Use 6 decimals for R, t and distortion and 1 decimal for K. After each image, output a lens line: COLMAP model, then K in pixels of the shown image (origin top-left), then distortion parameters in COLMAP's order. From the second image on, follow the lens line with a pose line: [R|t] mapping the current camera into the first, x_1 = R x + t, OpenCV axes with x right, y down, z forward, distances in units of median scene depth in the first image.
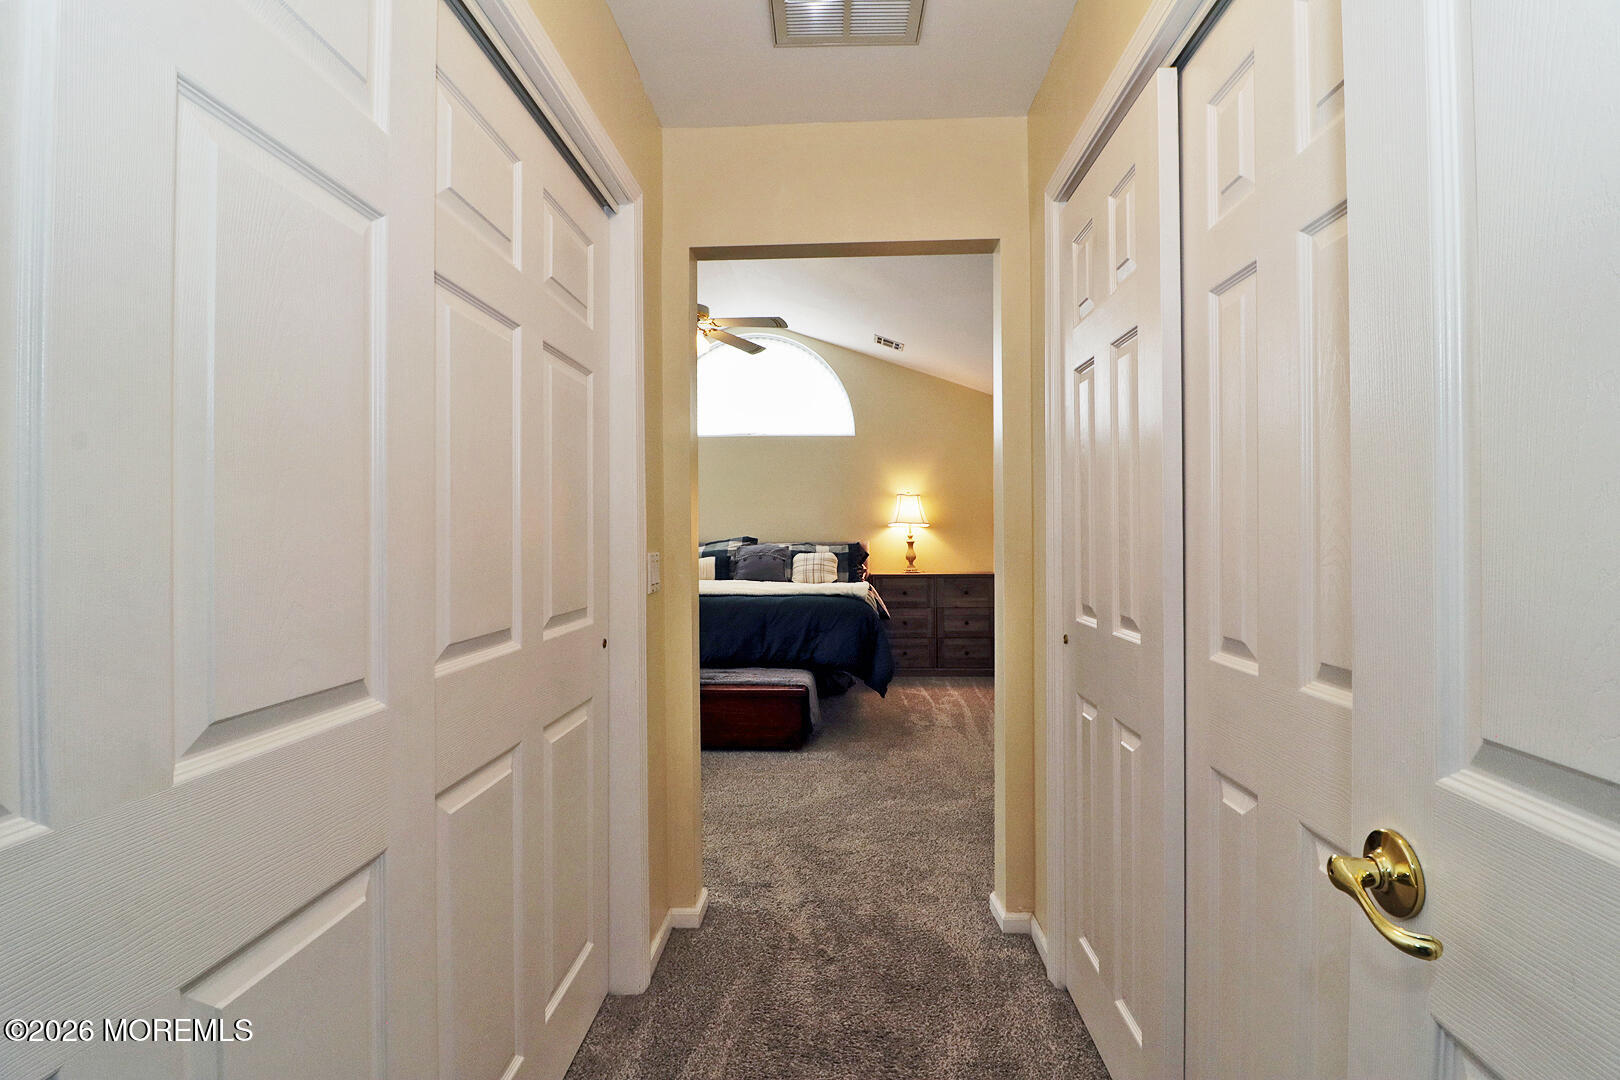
lens RADIAL K [[742.1, 0, 802.9], [0, 742.1, 535.5], [0, 0, 1]] dist [0.127807, 0.000004]
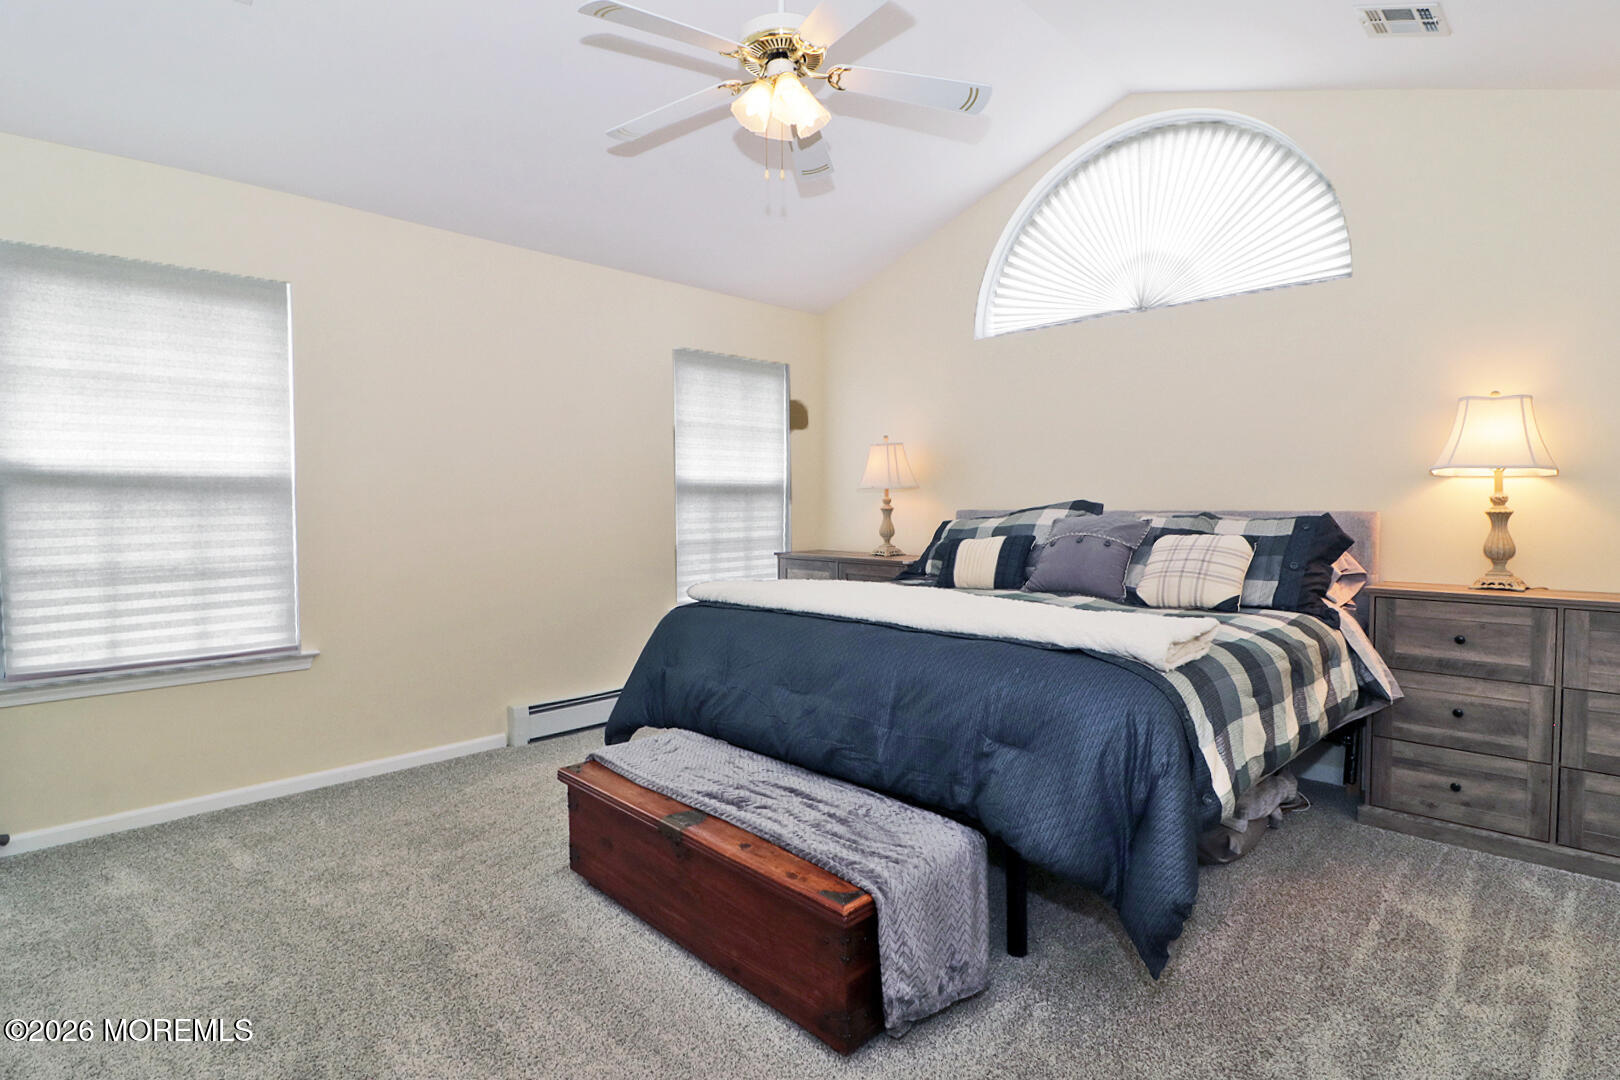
lens RADIAL K [[825.3, 0, 843.7], [0, 825.3, 542.1], [0, 0, 1]] dist [0.012644, 0.000247]
pose [[0.771065, 0.030621, -0.636020, 0.158799], [-0.001665, 0.998937, 0.046075, 0.004301], [0.636754, -0.034467, 0.770296, 0.430871]]
